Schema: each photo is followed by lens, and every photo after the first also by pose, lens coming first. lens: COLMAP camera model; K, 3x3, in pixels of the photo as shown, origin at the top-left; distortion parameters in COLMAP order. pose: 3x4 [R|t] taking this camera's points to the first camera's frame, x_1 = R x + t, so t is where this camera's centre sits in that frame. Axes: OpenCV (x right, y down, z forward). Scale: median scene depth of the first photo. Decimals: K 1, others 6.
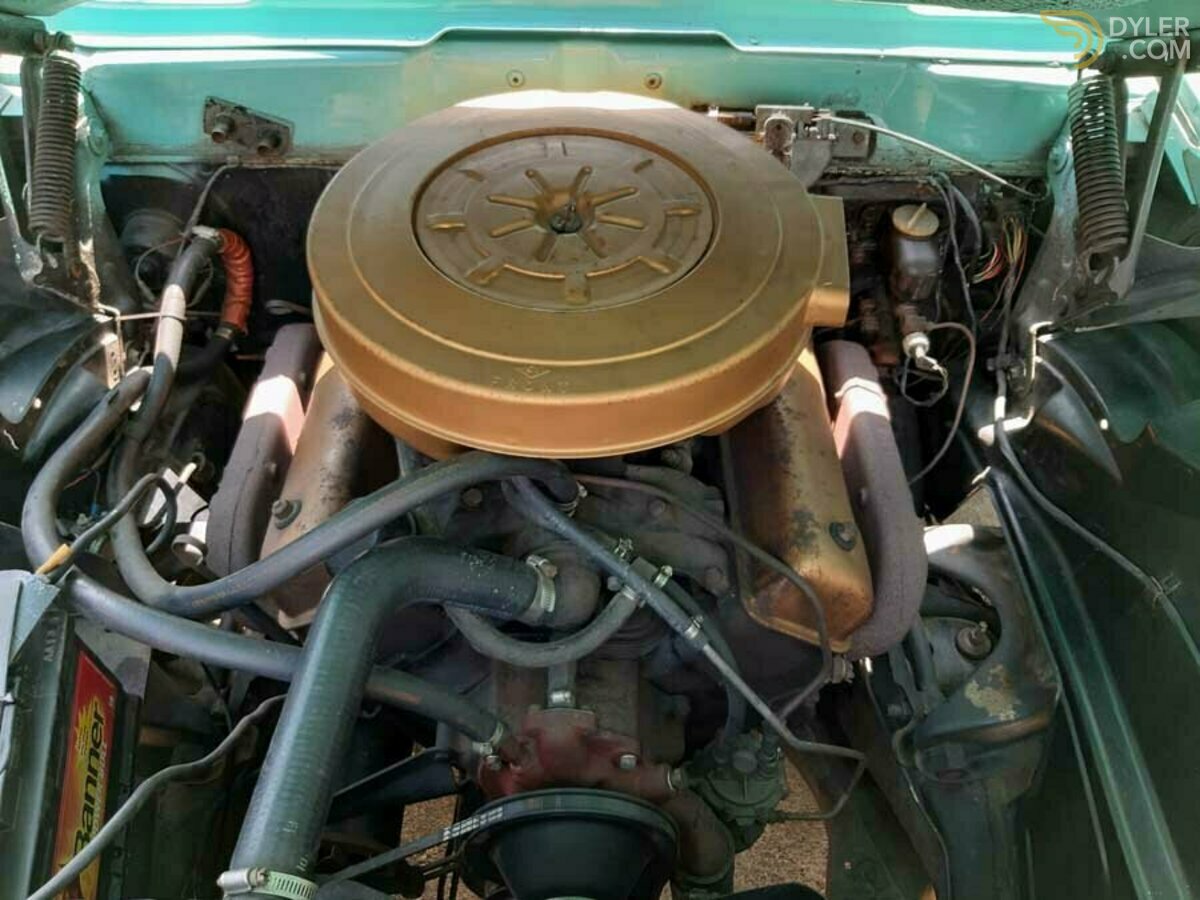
lens RADIAL K [[960.2, 0, 608.5], [0, 960.2, 448.6], [0, 0, 1]] dist [0.069874, -0.147020]
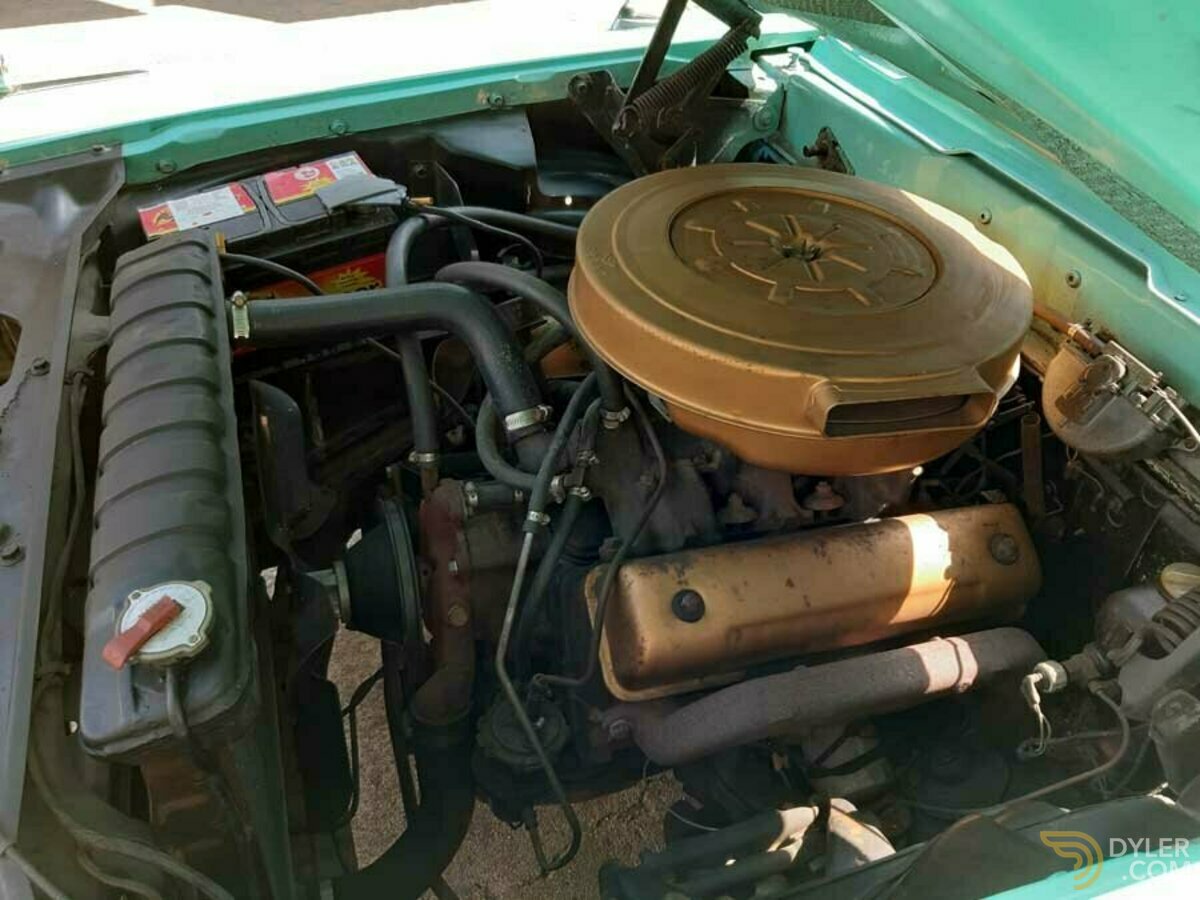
lens RADIAL K [[960.2, 0, 608.5], [0, 960.2, 448.6], [0, 0, 1]] dist [0.069874, -0.147020]
pose [[0.338430, 0.596564, -0.727720, 0.682149], [-0.754279, 0.634364, 0.169252, -0.092816], [0.562609, 0.491624, 0.664663, 0.198870]]
